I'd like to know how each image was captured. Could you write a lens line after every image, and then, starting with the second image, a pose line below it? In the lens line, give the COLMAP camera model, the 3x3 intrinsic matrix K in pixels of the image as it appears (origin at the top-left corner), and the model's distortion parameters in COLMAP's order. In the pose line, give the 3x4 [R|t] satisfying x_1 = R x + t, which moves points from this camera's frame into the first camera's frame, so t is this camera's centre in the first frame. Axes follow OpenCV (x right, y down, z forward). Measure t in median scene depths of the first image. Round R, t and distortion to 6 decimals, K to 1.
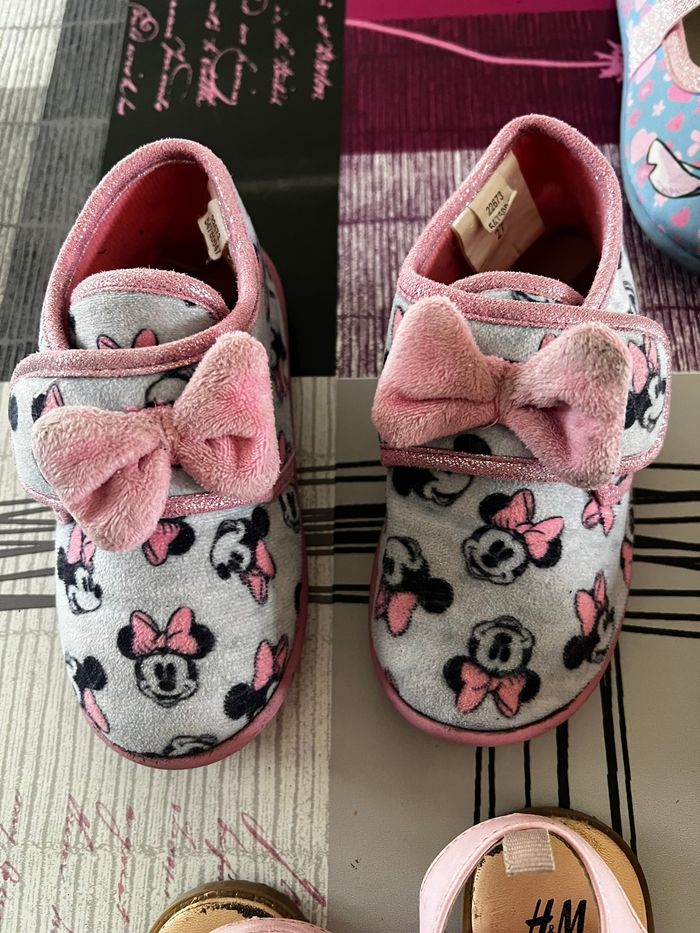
lens RADIAL K [[695.3, 0, 347.8], [0, 695.3, 473.0], [0, 0, 1]] dist [0.018561, -0.042759]
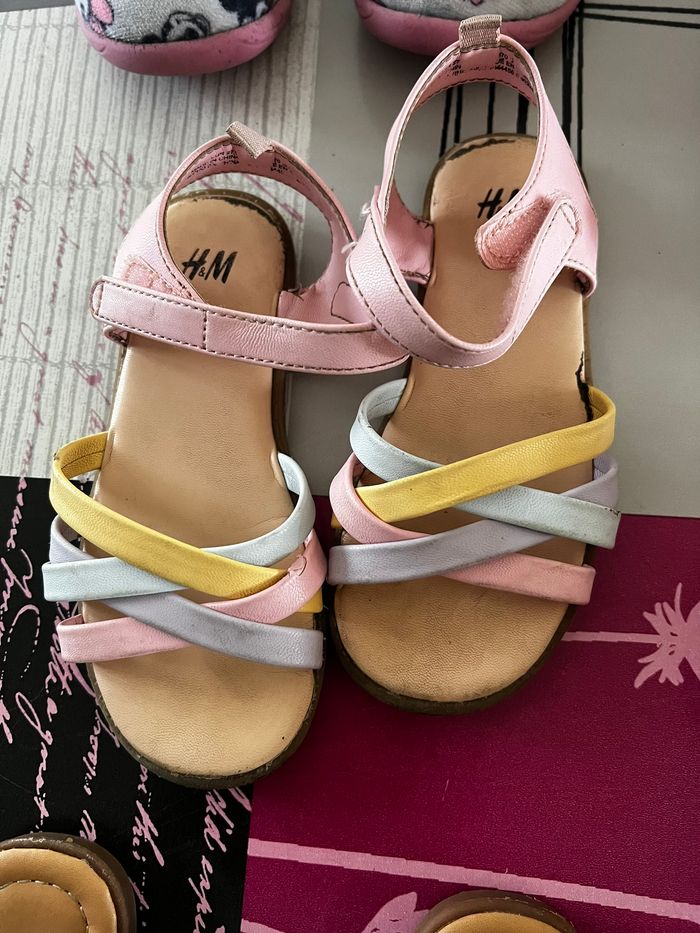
lens RADIAL K [[695.3, 0, 347.8], [0, 695.3, 473.0], [0, 0, 1]] dist [0.018561, -0.042759]
pose [[0.998927, 0.046003, 0.005361, 0.050925], [-0.046304, 0.989534, 0.136666, 0.822758], [0.000982, -0.136767, 0.990603, -0.169778]]
